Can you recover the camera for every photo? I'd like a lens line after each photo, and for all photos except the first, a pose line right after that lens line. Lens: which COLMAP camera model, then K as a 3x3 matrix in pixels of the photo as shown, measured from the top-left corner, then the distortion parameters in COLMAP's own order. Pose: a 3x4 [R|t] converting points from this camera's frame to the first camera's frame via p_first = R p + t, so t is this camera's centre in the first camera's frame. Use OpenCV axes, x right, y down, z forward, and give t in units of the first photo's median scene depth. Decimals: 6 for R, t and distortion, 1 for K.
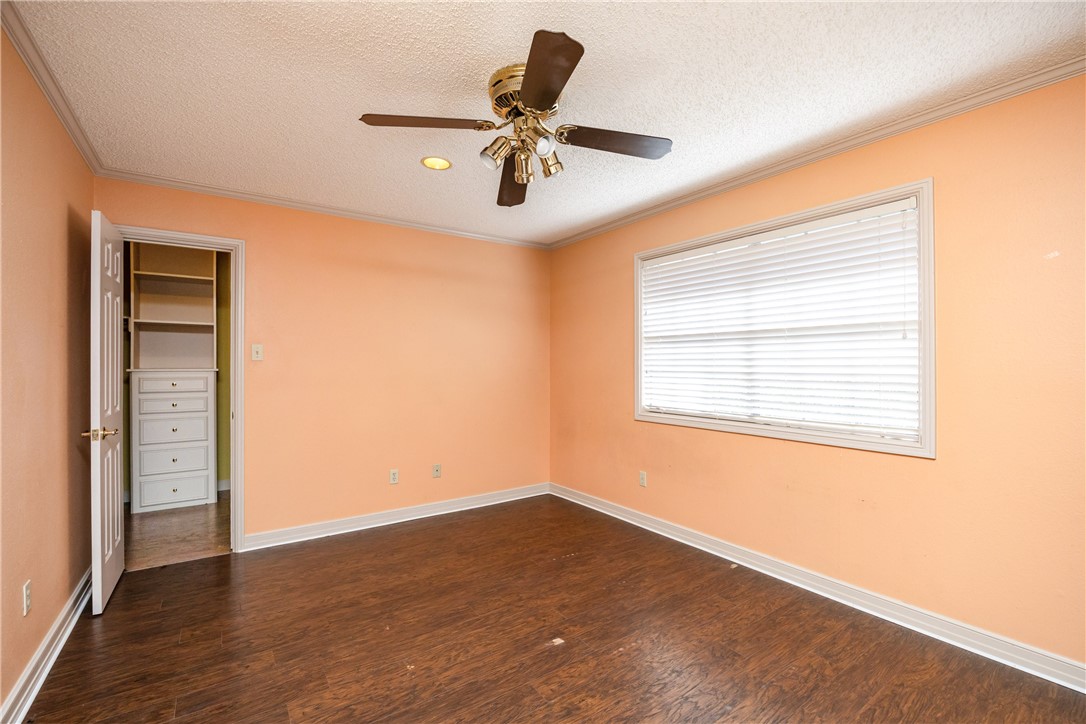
lens RADIAL K [[483.2, 0, 543.5], [0, 483.2, 366.7], [0, 0, 1]] dist [-0.003258, -0.000985]
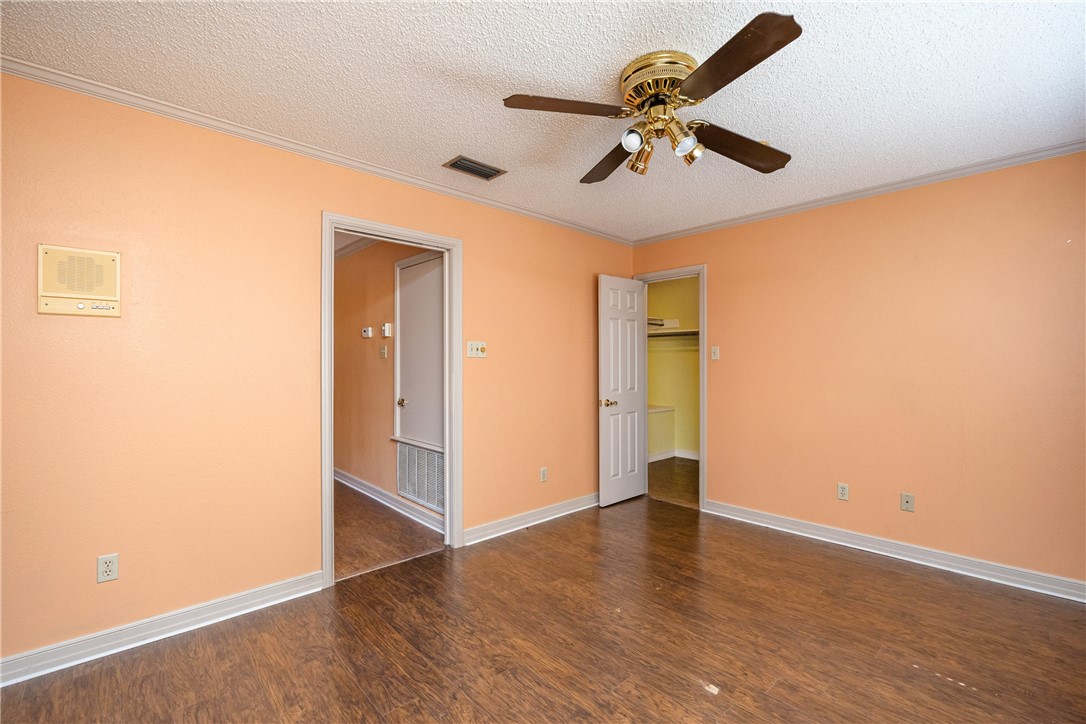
lens RADIAL K [[483.2, 0, 543.5], [0, 483.2, 366.7], [0, 0, 1]] dist [-0.003258, -0.000985]
pose [[0.110372, -0.000531, -0.993890, 0.660414], [0.001422, 0.999999, -0.000376, -0.000249], [0.993889, -0.001372, 0.110372, 0.477826]]
